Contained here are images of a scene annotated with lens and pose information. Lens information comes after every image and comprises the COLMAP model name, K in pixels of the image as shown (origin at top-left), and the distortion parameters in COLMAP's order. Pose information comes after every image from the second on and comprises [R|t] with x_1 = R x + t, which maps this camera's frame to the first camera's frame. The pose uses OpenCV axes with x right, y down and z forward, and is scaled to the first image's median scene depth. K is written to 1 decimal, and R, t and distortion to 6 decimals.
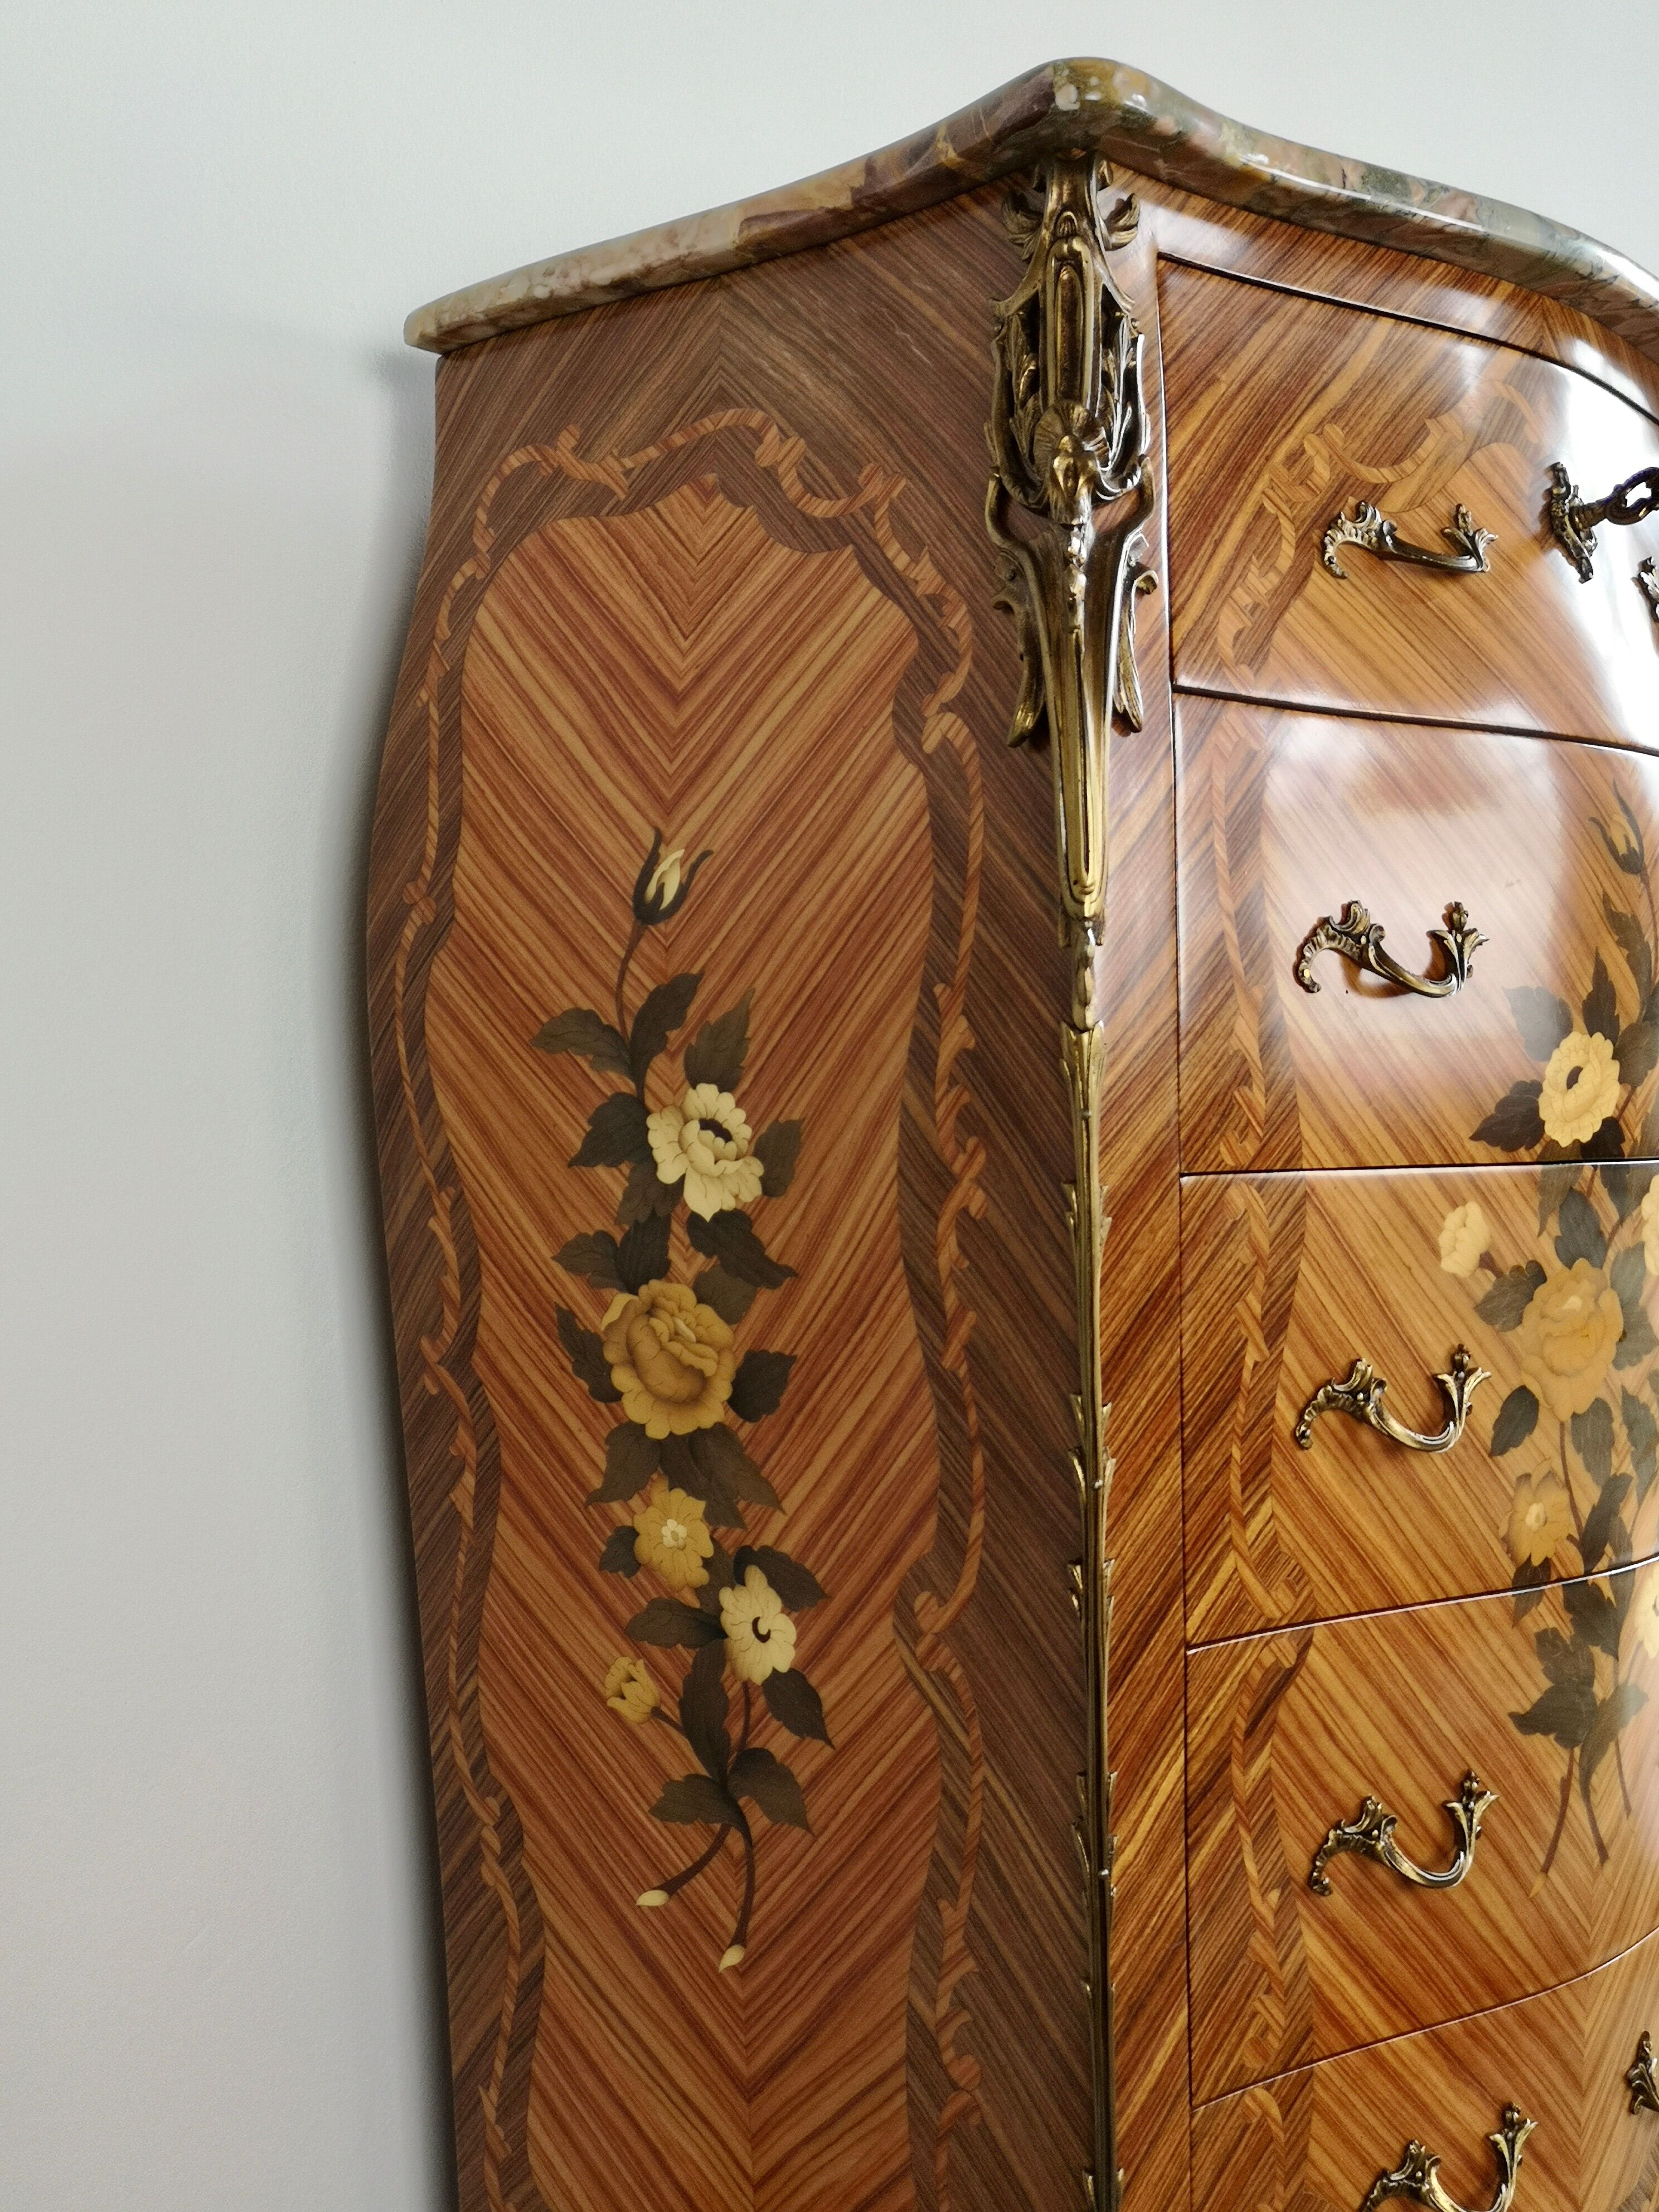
lens RADIAL K [[2299.4, 0, 829.5], [0, 2299.4, 1106.0], [0, 0, 1]] dist [0.039822, -0.029791]
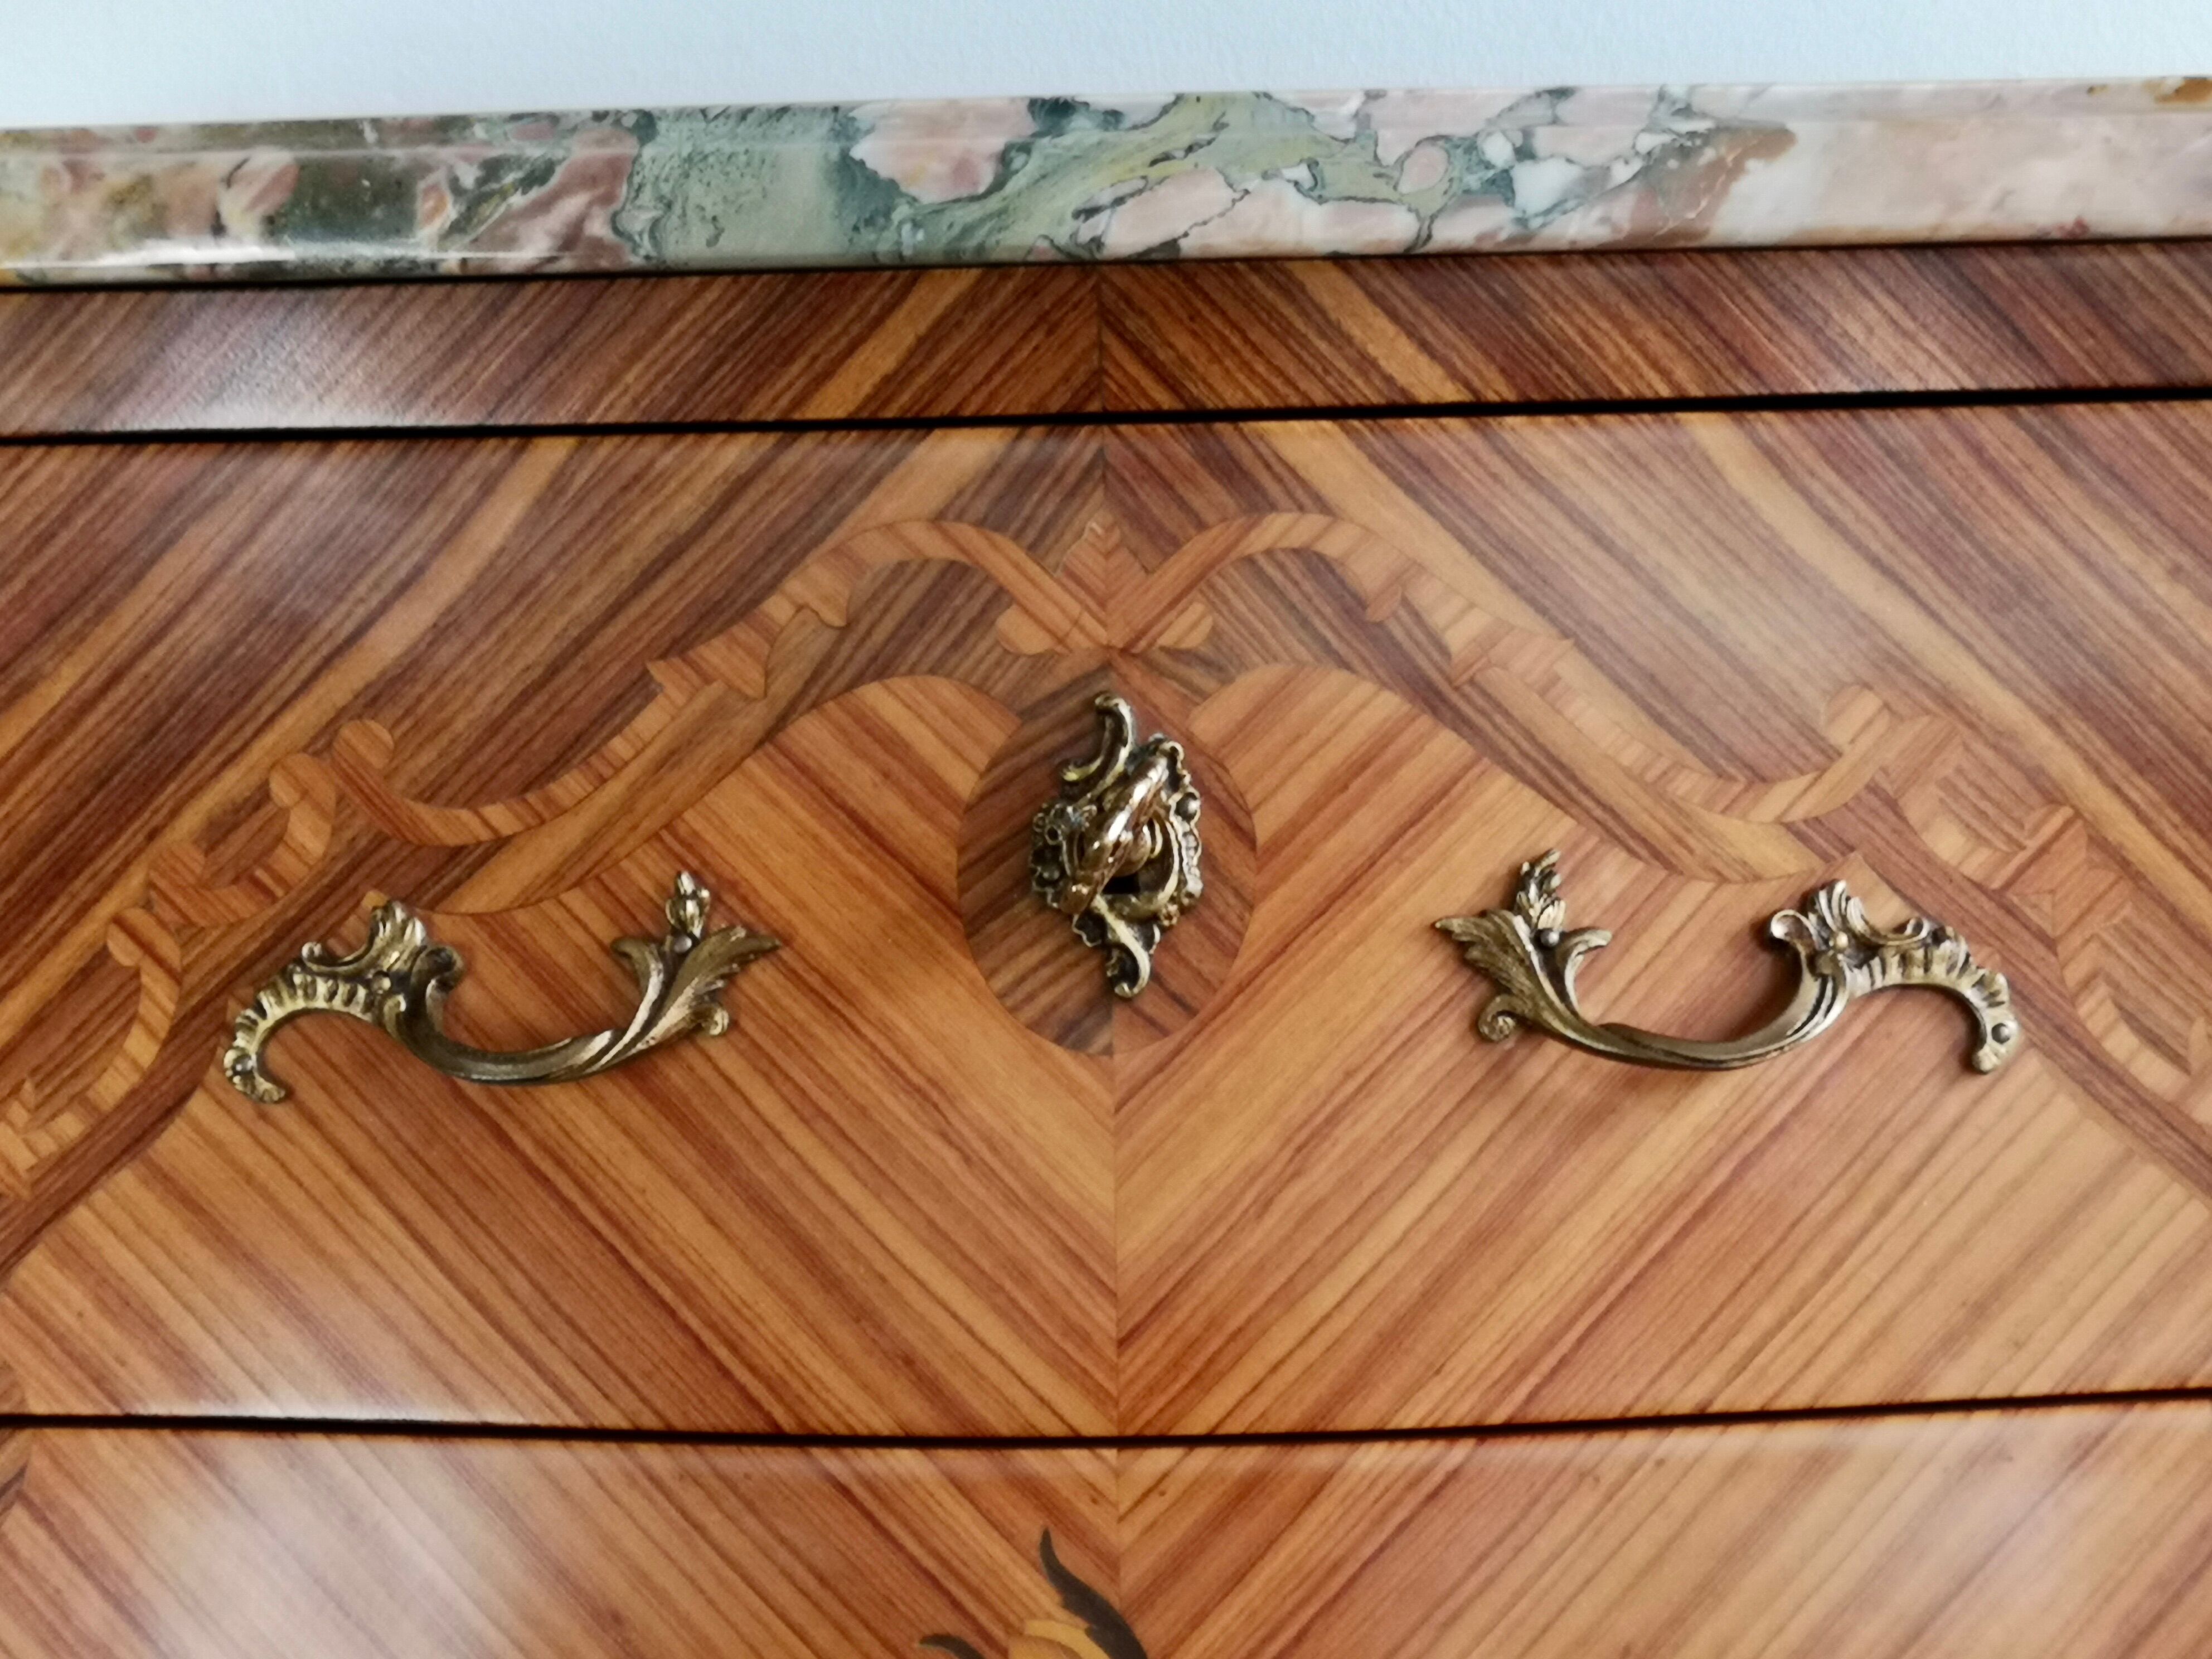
lens RADIAL K [[4628.4, 0, 1147.3], [0, 4628.4, 827.6], [0, 0, 1]] dist [0.053634, -0.128642]
pose [[0.727270, 0.066246, -0.683147, 0.955378], [0.014093, 0.993680, 0.111362, -0.375817], [0.686207, -0.090618, 0.721740, 0.454270]]
